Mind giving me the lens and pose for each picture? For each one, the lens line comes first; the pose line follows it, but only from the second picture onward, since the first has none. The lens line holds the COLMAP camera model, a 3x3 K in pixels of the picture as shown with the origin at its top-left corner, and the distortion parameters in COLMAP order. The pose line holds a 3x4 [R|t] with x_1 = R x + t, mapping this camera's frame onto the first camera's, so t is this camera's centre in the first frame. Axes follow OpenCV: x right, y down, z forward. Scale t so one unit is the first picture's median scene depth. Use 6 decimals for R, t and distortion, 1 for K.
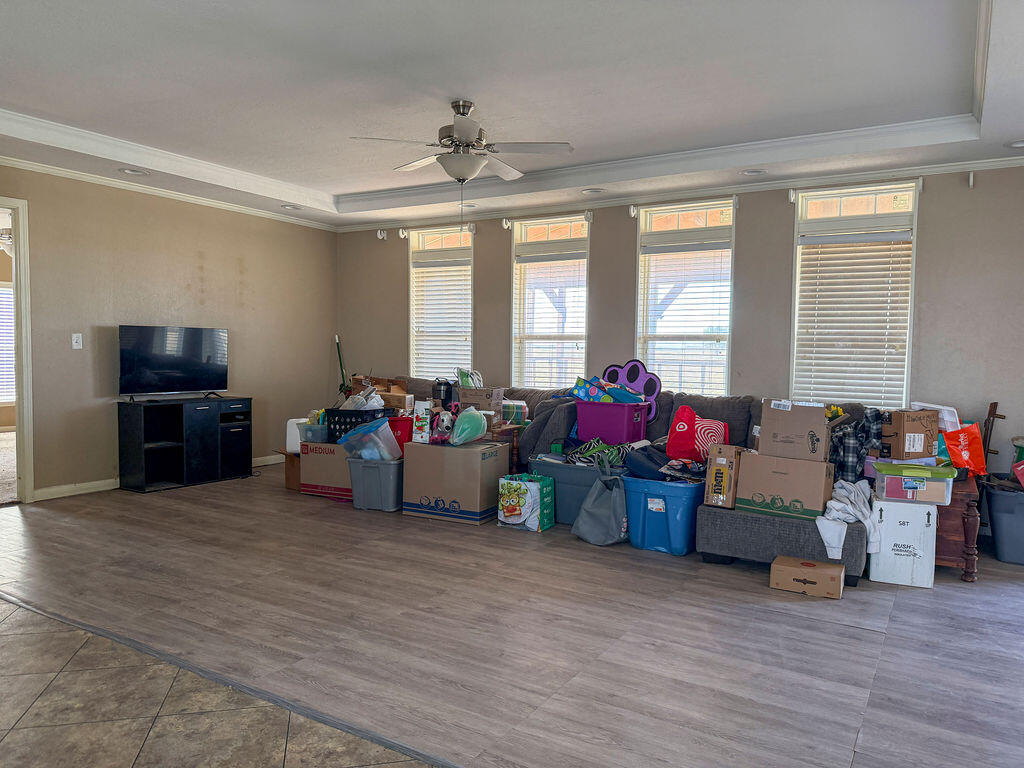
lens RADIAL K [[720.1, 0, 513.4], [0, 720.1, 384.5], [0, 0, 1]] dist [-0.003692, -0.004717]
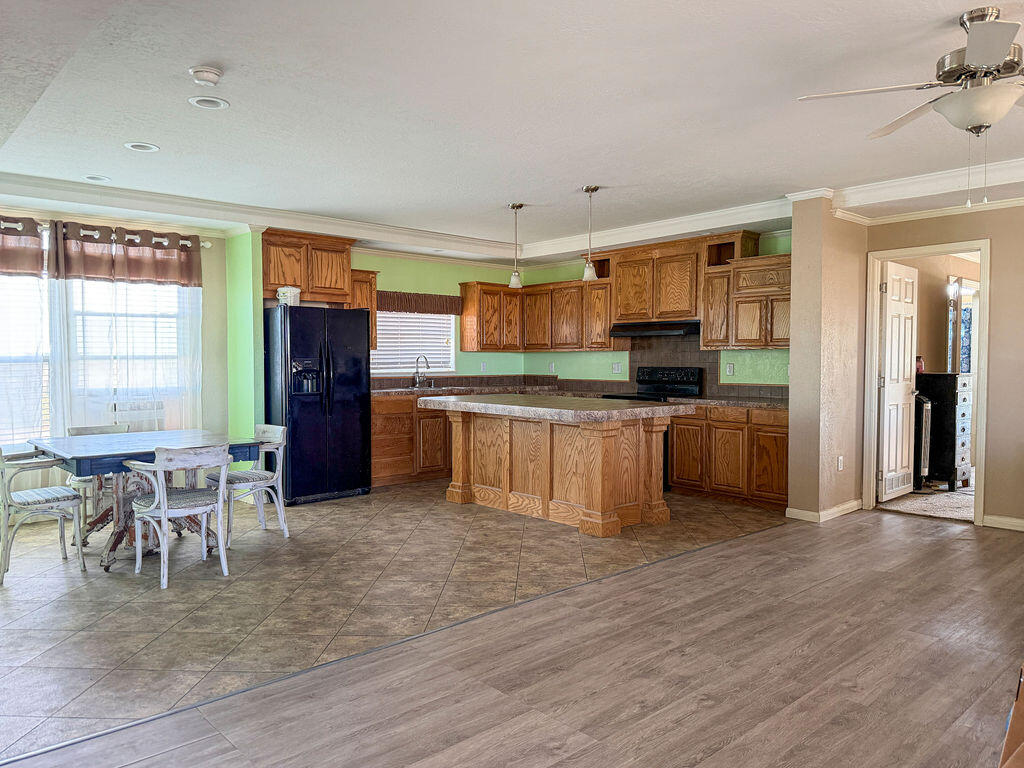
lens RADIAL K [[744.0, 0, 512.4], [0, 744.0, 388.9], [0, 0, 1]] dist [-0.002934, -0.003820]
pose [[-0.264586, 0.031528, -0.963847, 0.989112], [-0.064144, 0.996677, 0.050210, -0.084090], [0.962226, 0.075110, -0.261684, 1.118605]]
